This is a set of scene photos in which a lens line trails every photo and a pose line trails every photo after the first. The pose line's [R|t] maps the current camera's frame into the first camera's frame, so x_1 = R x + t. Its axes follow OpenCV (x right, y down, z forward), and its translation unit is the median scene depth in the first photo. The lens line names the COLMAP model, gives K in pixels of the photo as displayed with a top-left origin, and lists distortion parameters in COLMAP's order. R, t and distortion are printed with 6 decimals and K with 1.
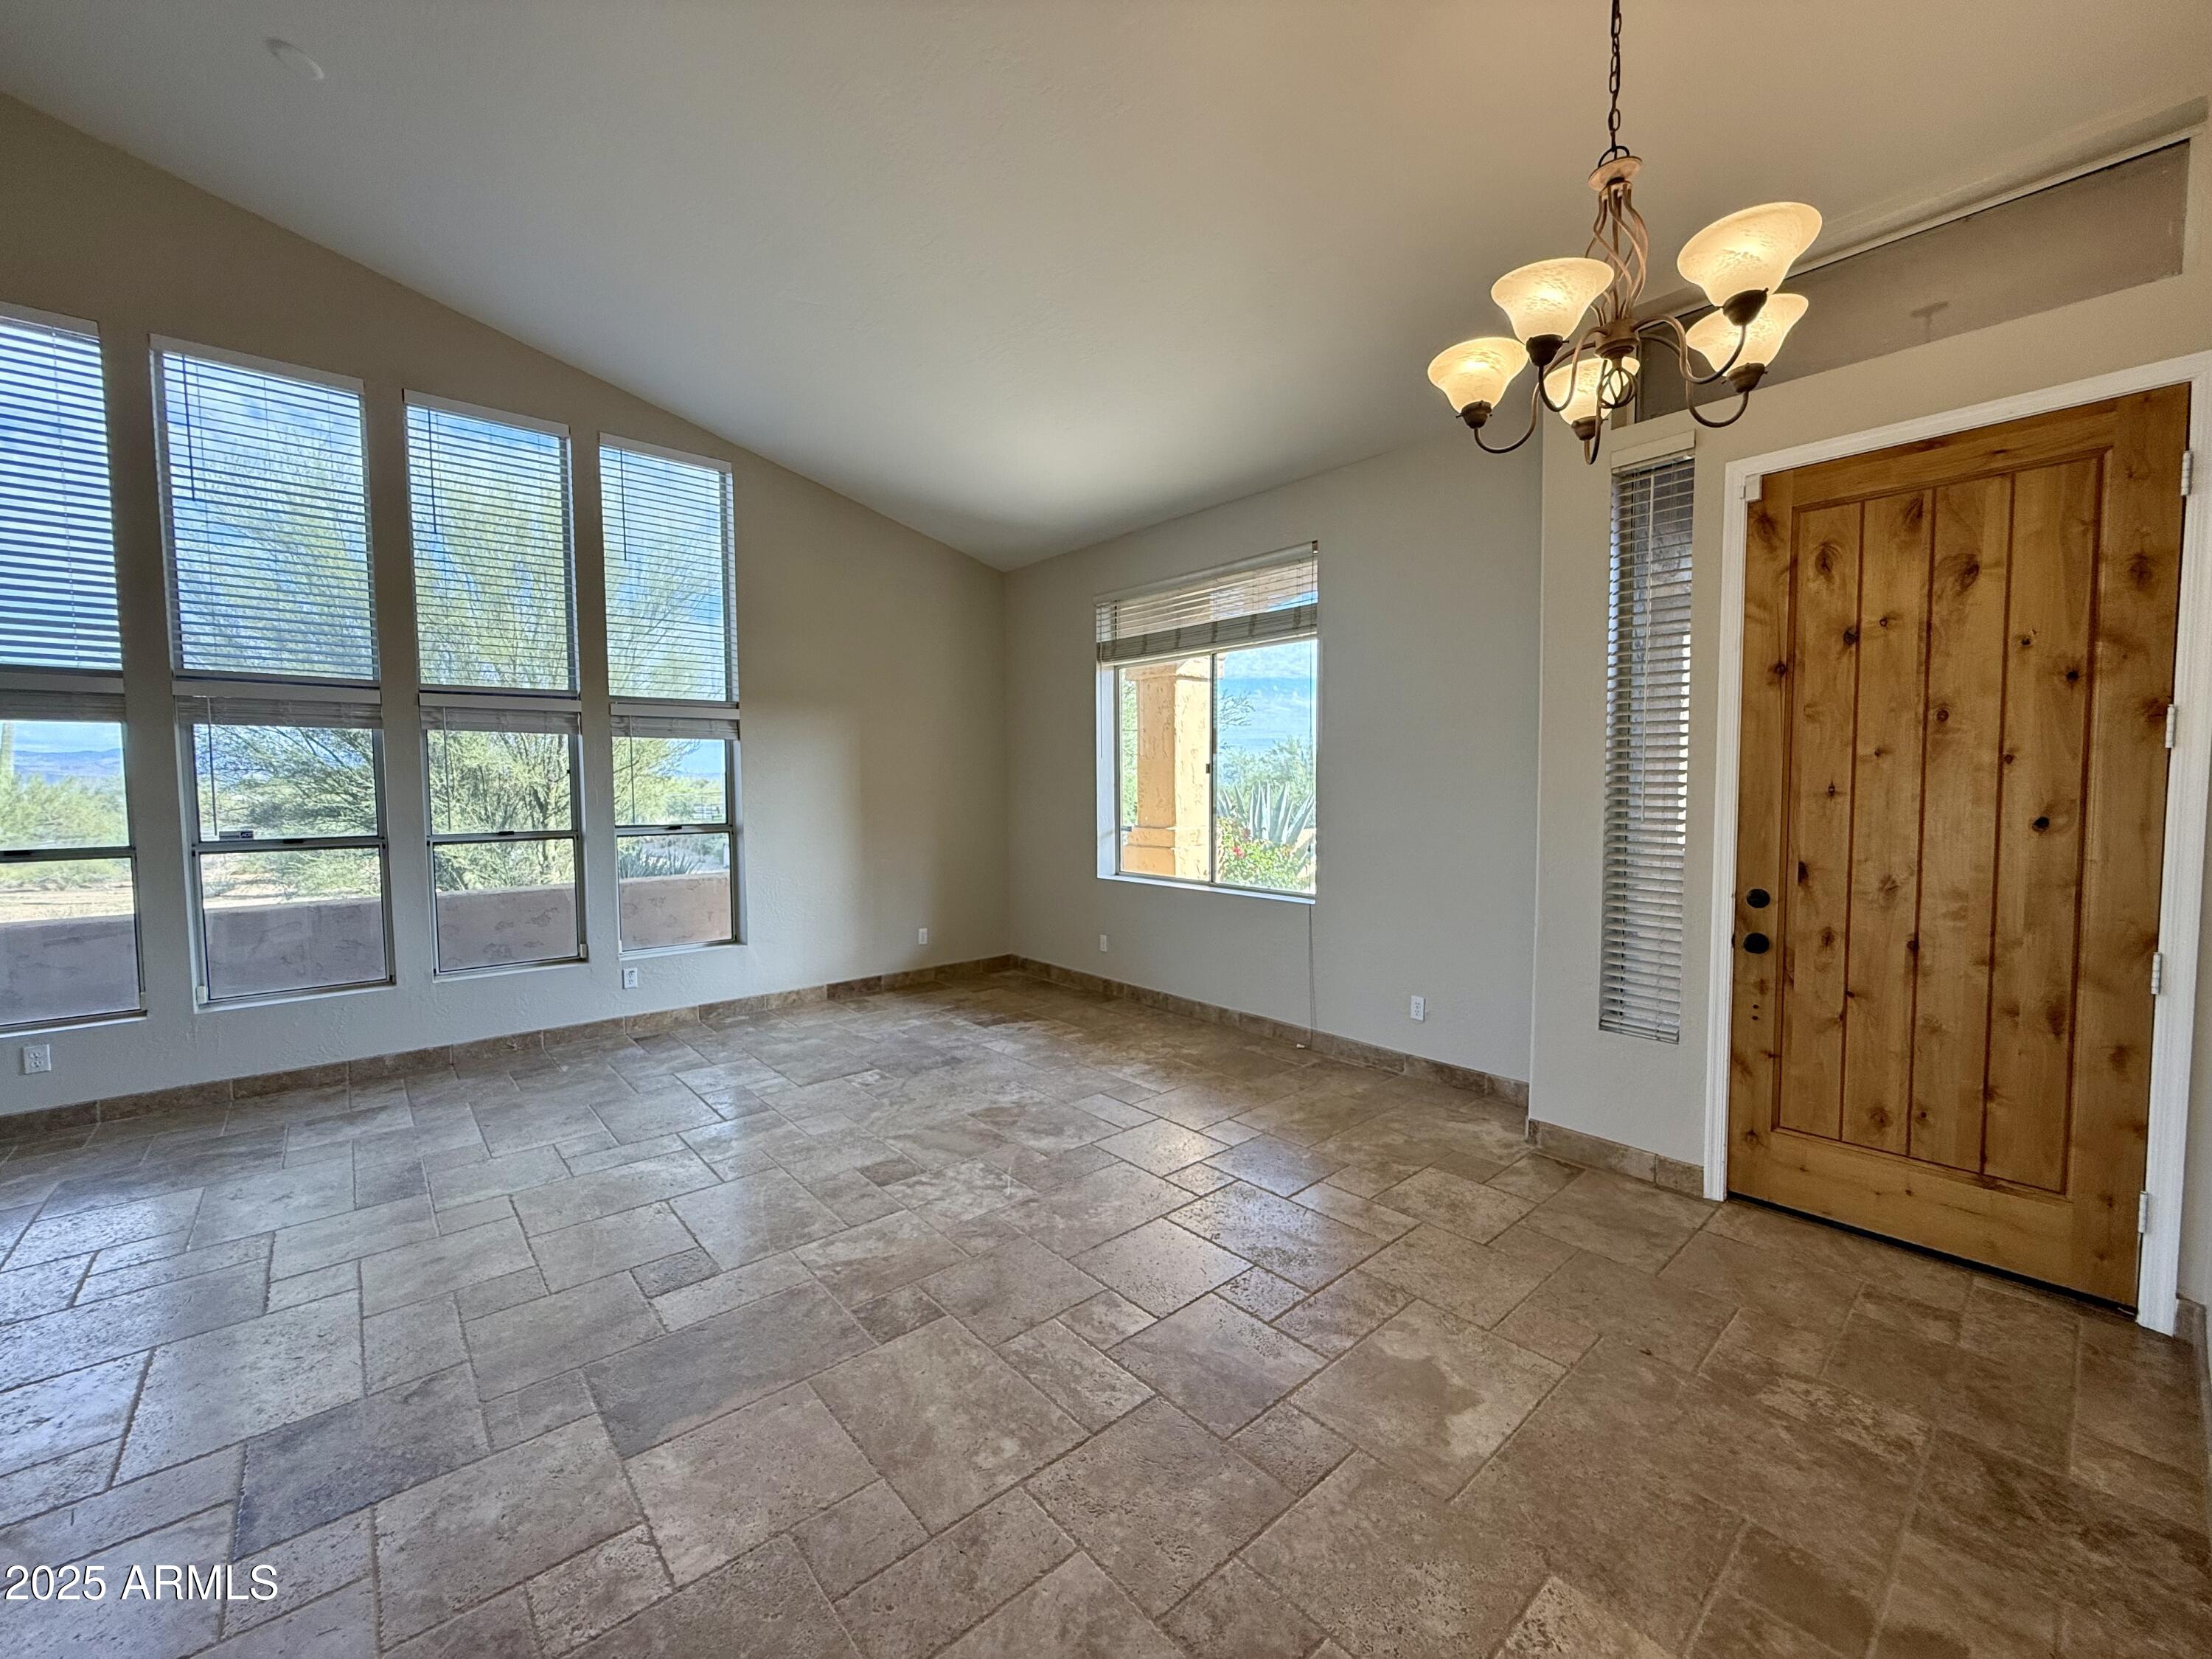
lens RADIAL K [[884.8, 0, 1109.9], [0, 884.8, 831.6], [0, 0, 1]] dist [0.000214, 0.000206]
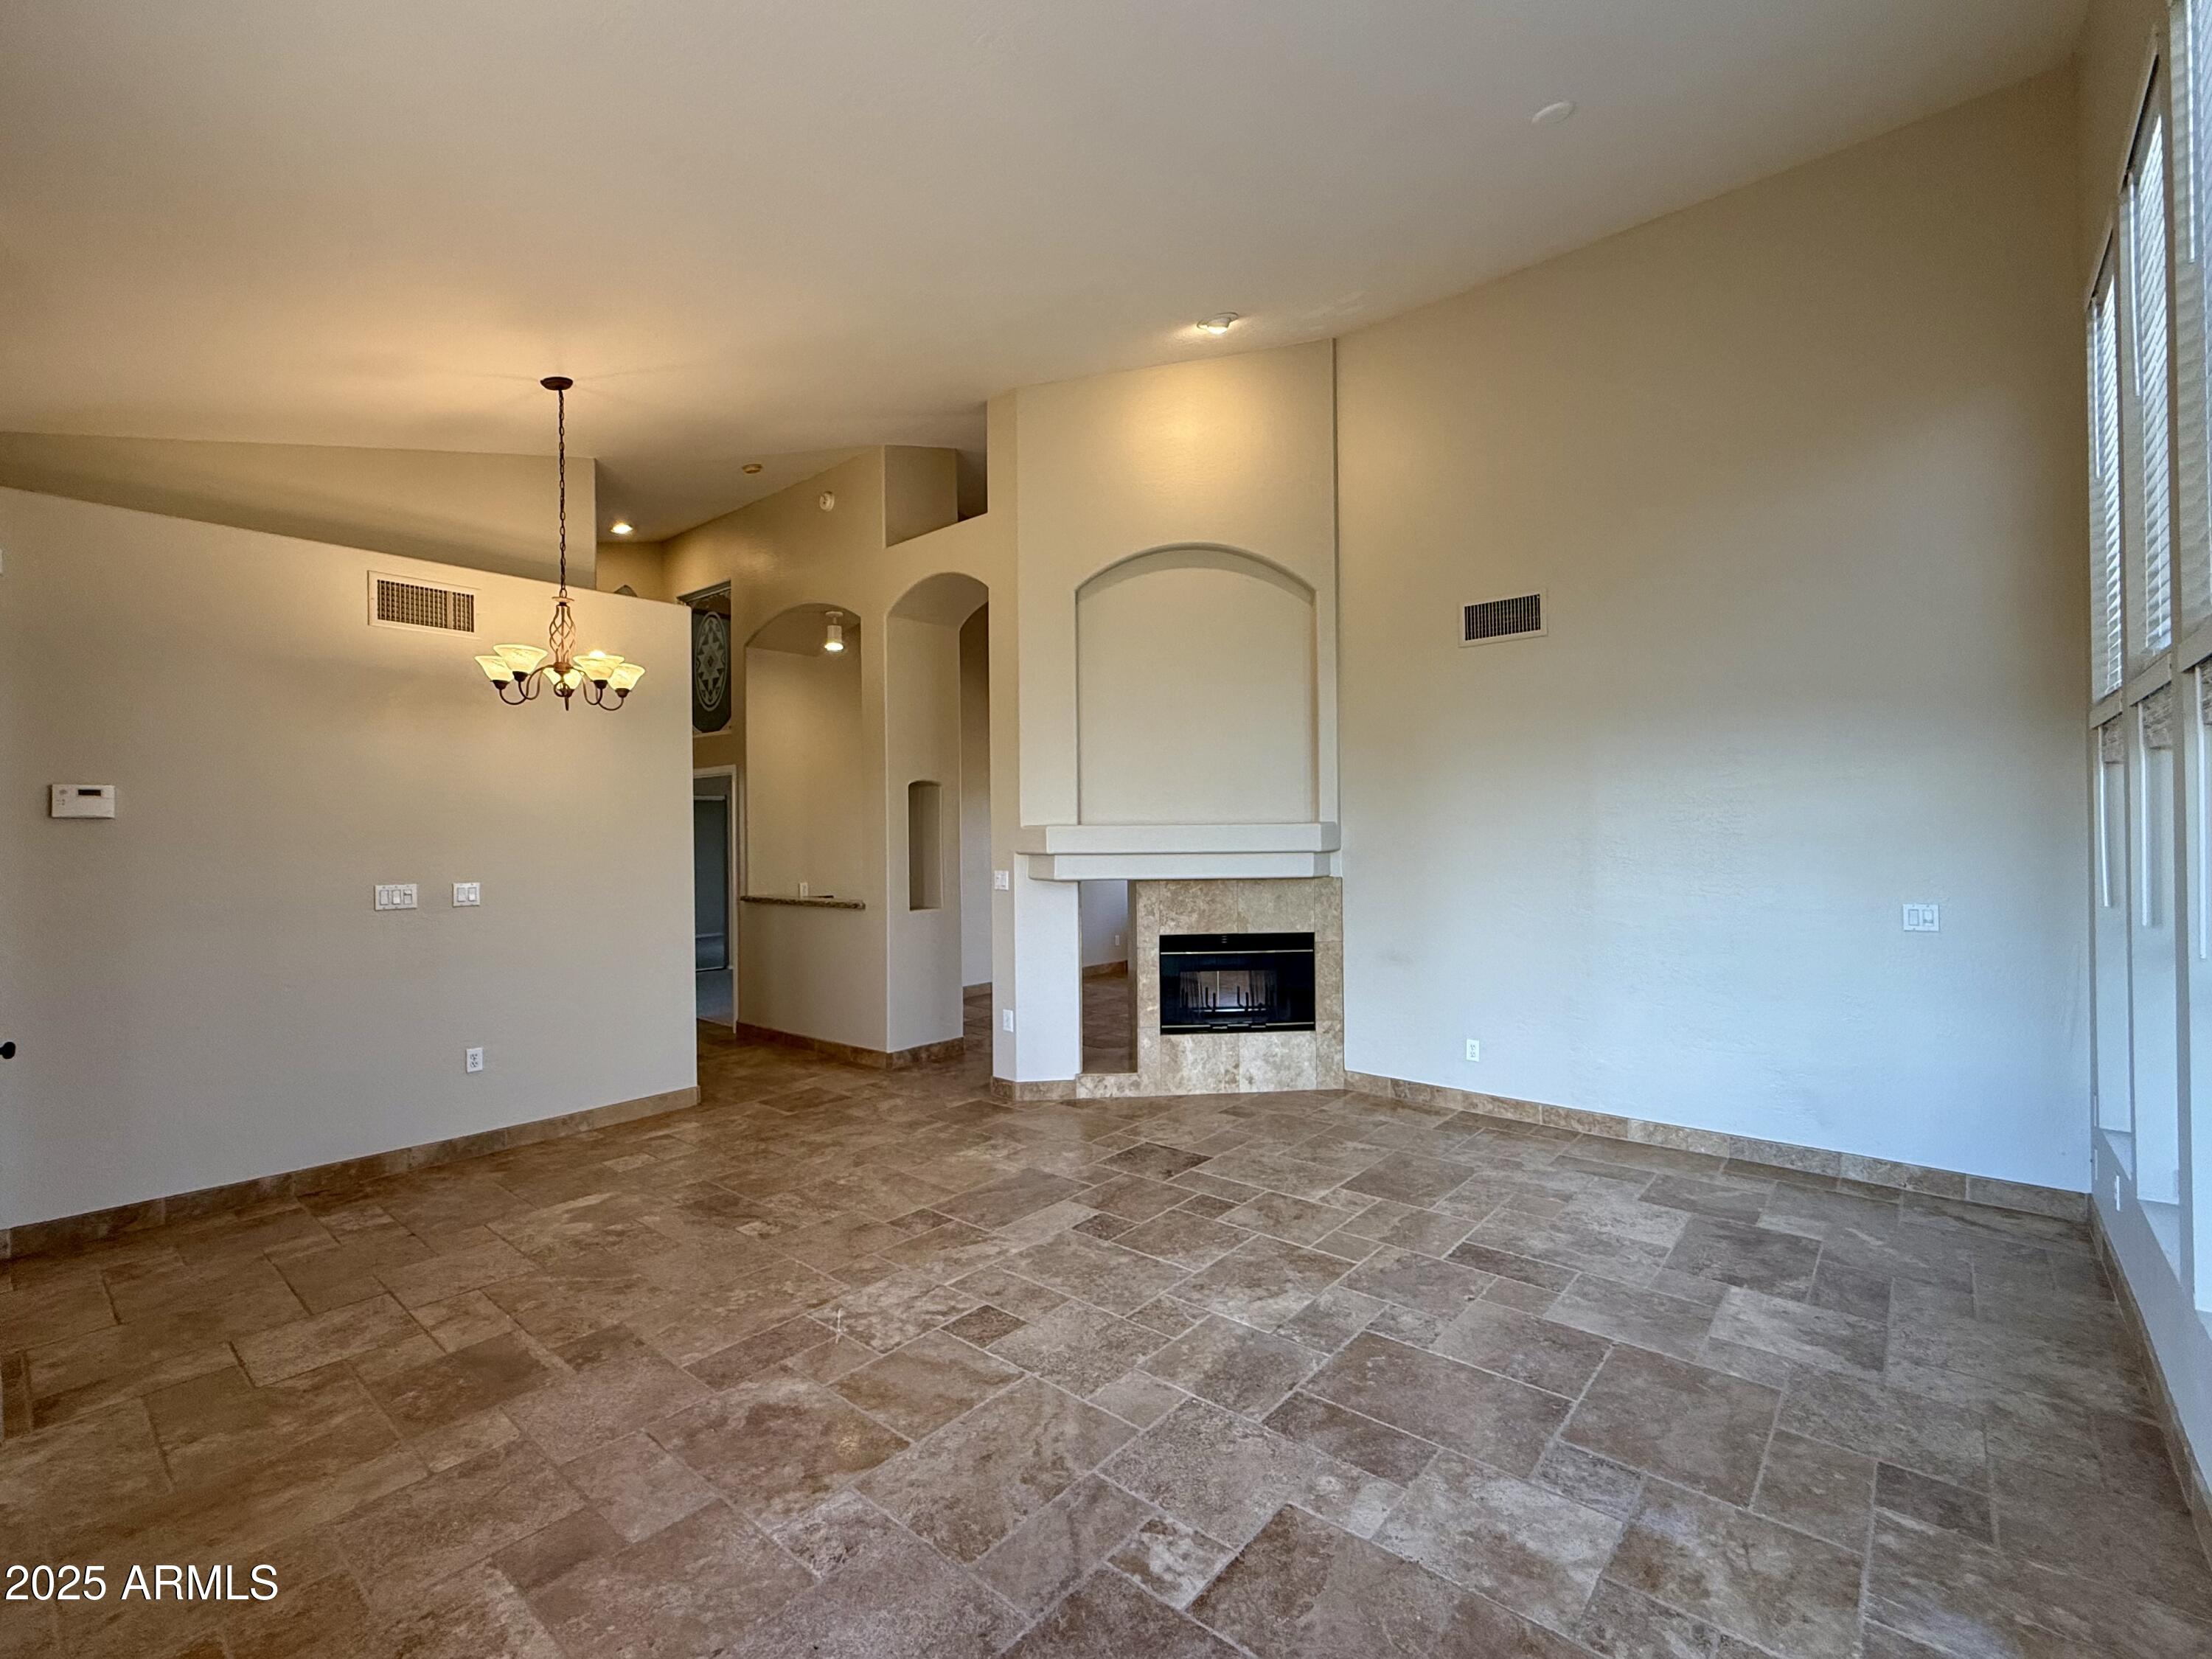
lens RADIAL K [[964.7, 0, 1102.4], [0, 964.7, 826.5], [0, 0, 1]] dist [-0.002737, 0.000205]
pose [[-0.989722, 0.017160, -0.141970, -0.197848], [0.010126, 0.998692, 0.050121, -0.106517], [0.142645, 0.048168, -0.988601, 1.579838]]
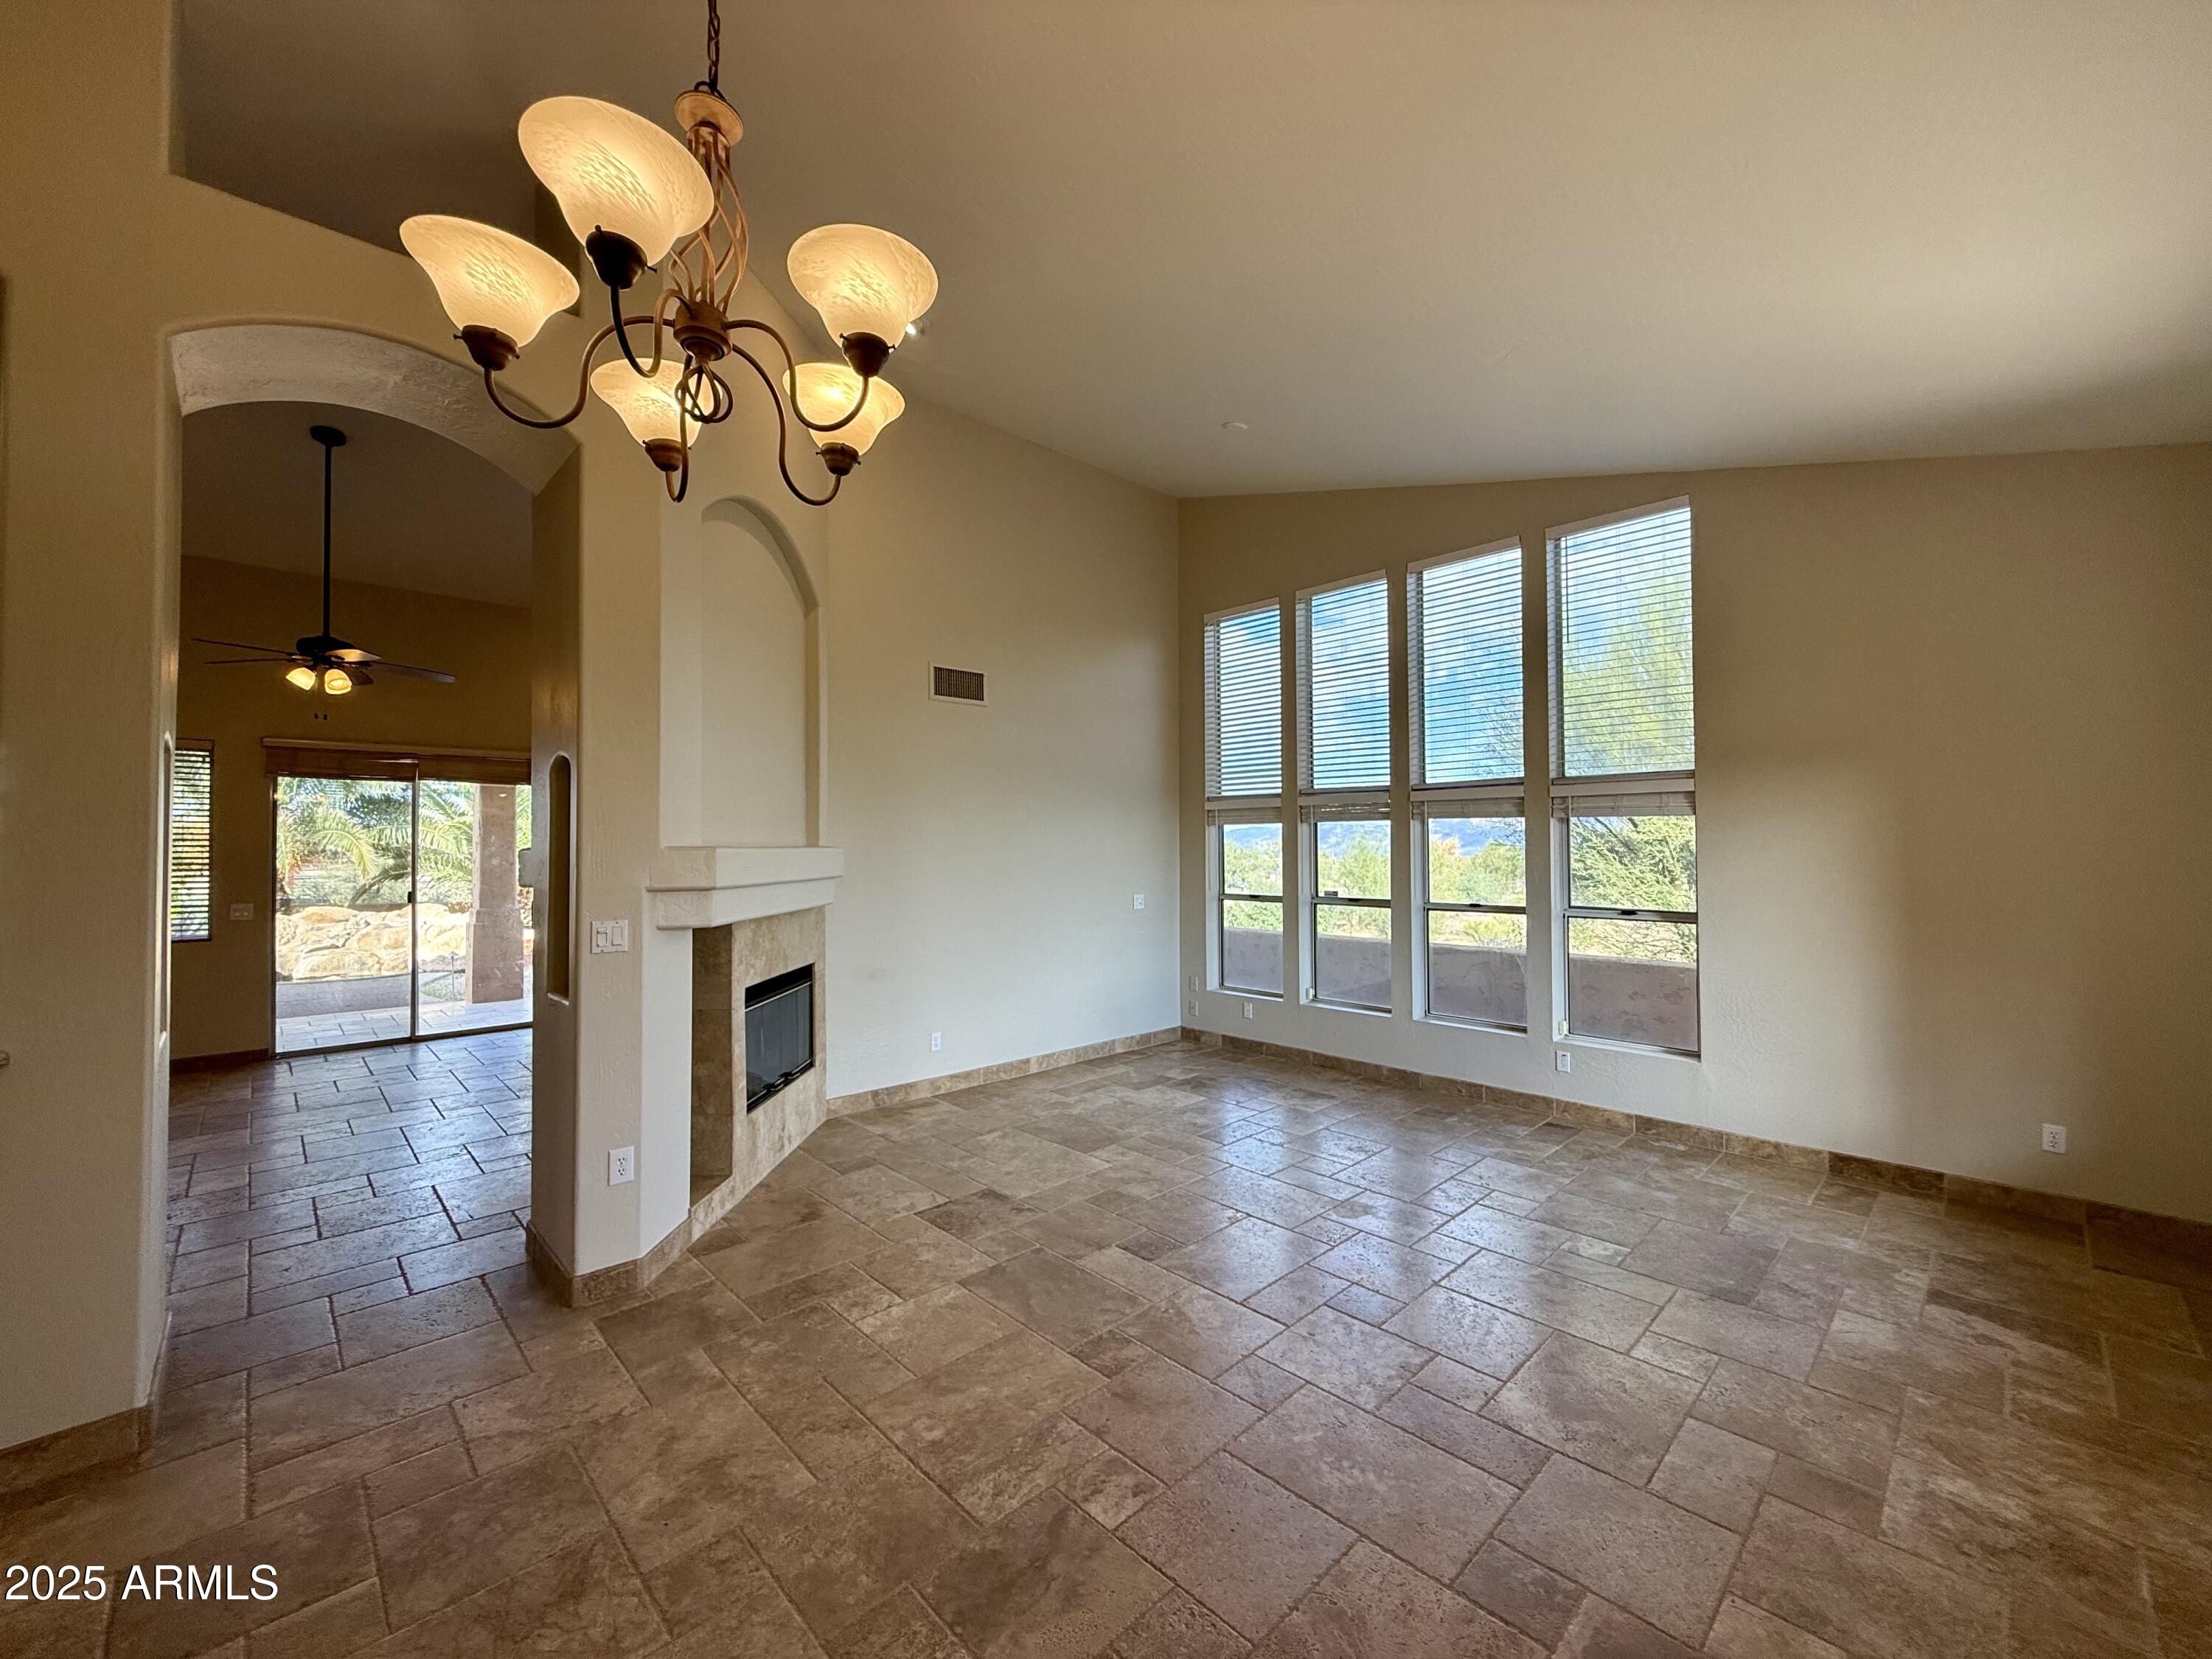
lens RADIAL K [[884.8, 0, 1094.7], [0, 884.8, 828.1], [0, 0, 1]] dist [0.000214, 0.000206]
pose [[0.040523, -0.015573, -0.999057, 0.552254], [-0.054349, 0.998364, -0.017767, -0.062407], [0.997699, 0.055018, 0.039610, 0.553637]]
